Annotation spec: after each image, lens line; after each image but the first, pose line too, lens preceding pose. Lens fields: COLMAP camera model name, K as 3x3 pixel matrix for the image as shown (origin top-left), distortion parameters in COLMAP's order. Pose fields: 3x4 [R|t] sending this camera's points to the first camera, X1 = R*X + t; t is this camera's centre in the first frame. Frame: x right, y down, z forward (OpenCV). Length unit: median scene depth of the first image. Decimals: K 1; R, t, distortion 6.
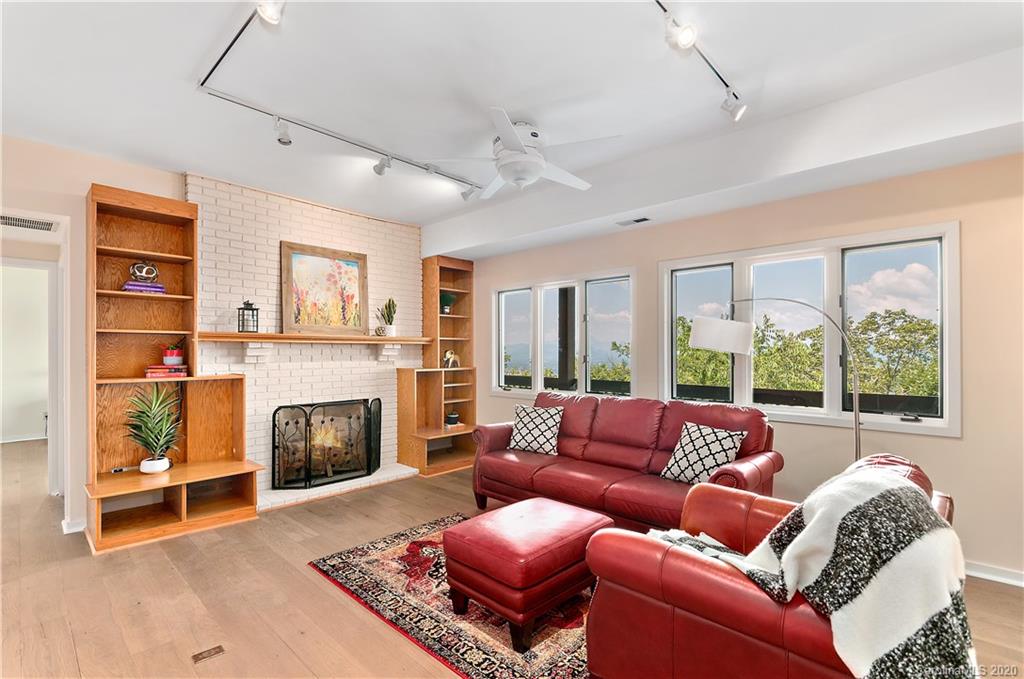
lens RADIAL K [[465.9, 0, 485.4], [0, 465.9, 342.1], [0, 0, 1]] dist [0.021152, 0.000109]
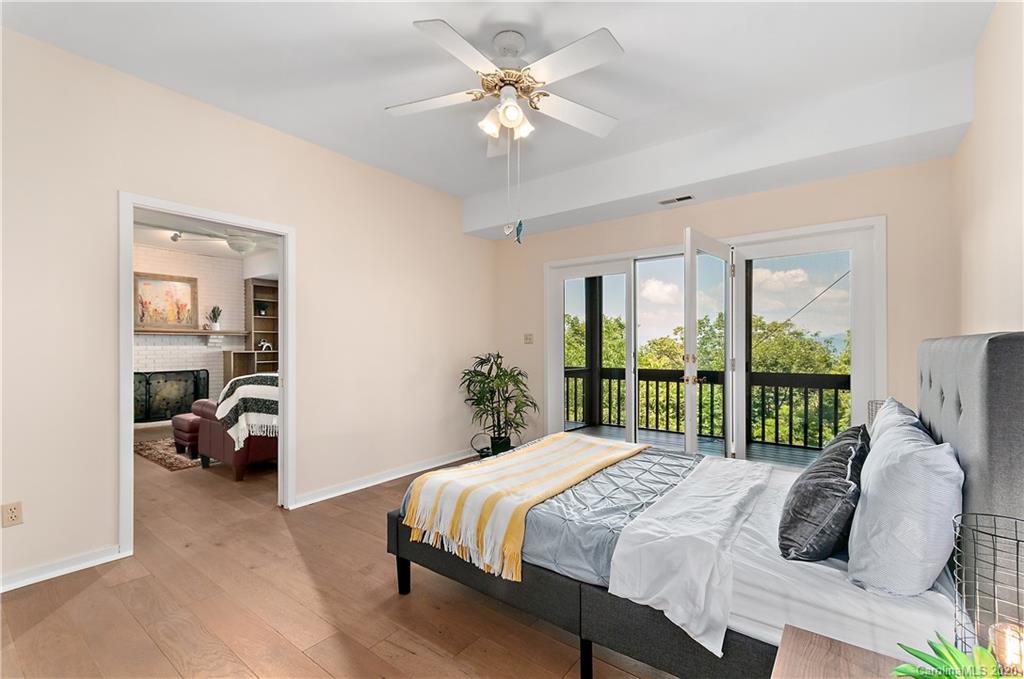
lens RADIAL K [[456.9, 0, 509.3], [0, 456.9, 345.7], [0, 0, 1]] dist [0.008981, 0.000150]
pose [[0.992266, 0.001010, 0.124124, 0.589471], [-0.004164, 0.999675, 0.025153, -0.003052], [-0.124058, -0.025475, 0.991948, -0.656832]]
